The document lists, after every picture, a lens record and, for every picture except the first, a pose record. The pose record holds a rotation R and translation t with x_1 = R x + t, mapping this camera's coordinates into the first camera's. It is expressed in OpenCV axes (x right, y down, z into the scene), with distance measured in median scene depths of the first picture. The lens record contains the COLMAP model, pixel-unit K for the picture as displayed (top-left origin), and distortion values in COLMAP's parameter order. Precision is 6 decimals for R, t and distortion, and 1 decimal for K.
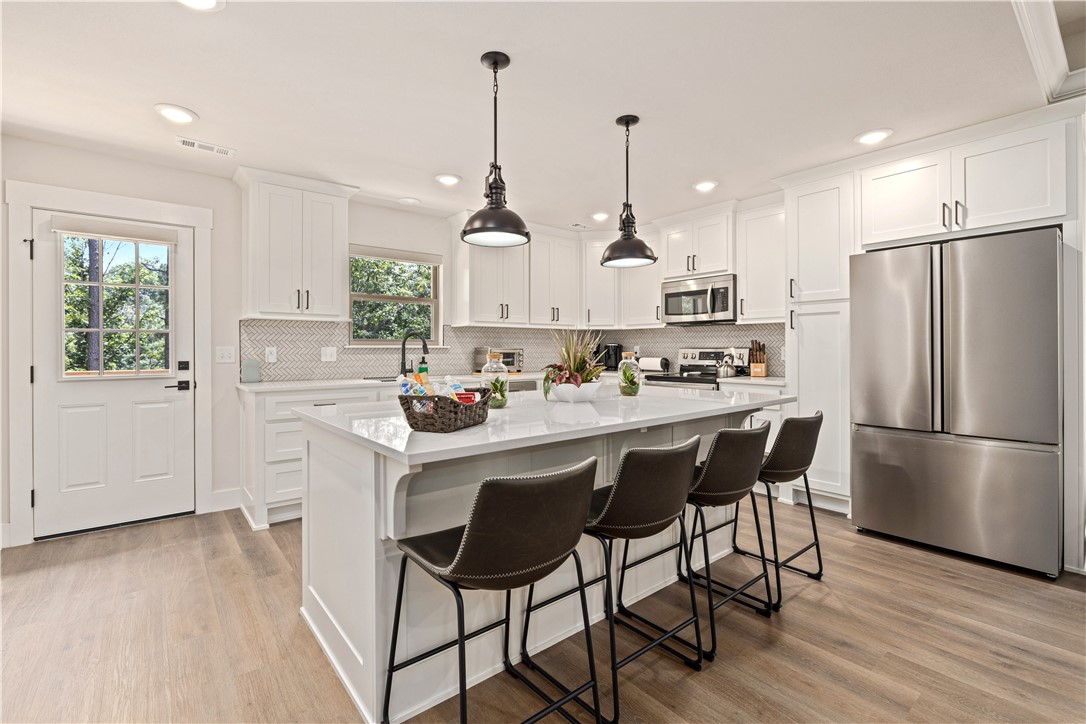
lens RADIAL K [[476.3, 0, 534.9], [0, 476.3, 353.9], [0, 0, 1]] dist [-0.009979, -0.000025]
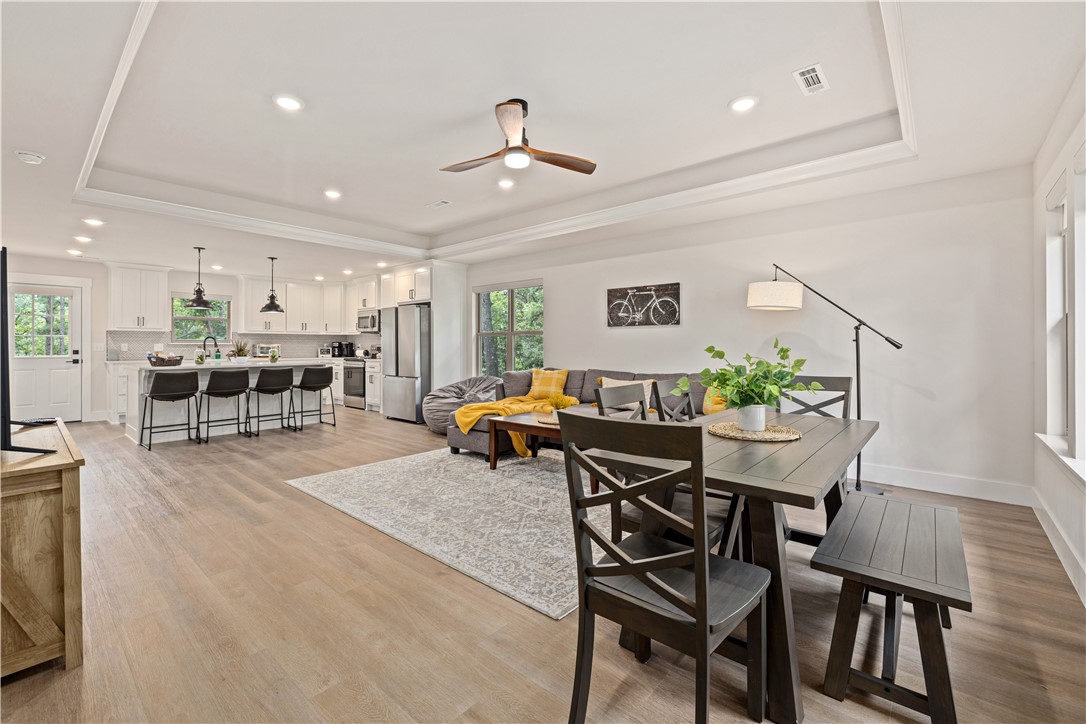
lens RADIAL K [[467.9, 0, 546.7], [0, 467.9, 352.6], [0, 0, 1]] dist [-0.005459, -0.000447]
pose [[0.984619, 0.002226, 0.174704, 0.953441], [-0.002718, 0.999993, 0.002576, 0.016121], [-0.174697, -0.003011, 0.984618, -1.393483]]
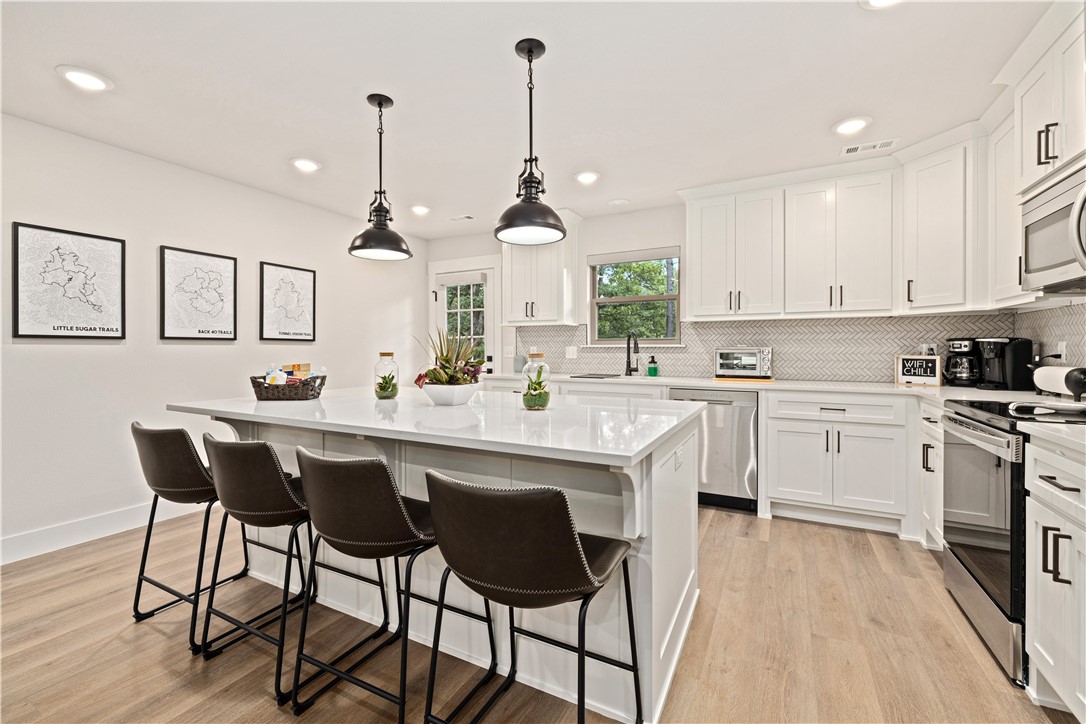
lens RADIAL K [[467.9, 0, 534.3], [0, 467.9, 347.9], [0, 0, 1]] dist [-0.005459, -0.000447]
pose [[0.393109, 0.002954, -0.919487, 0.678492], [-0.010985, 0.999939, -0.001484, -0.008619], [0.919426, 0.010684, 0.393118, 0.540863]]
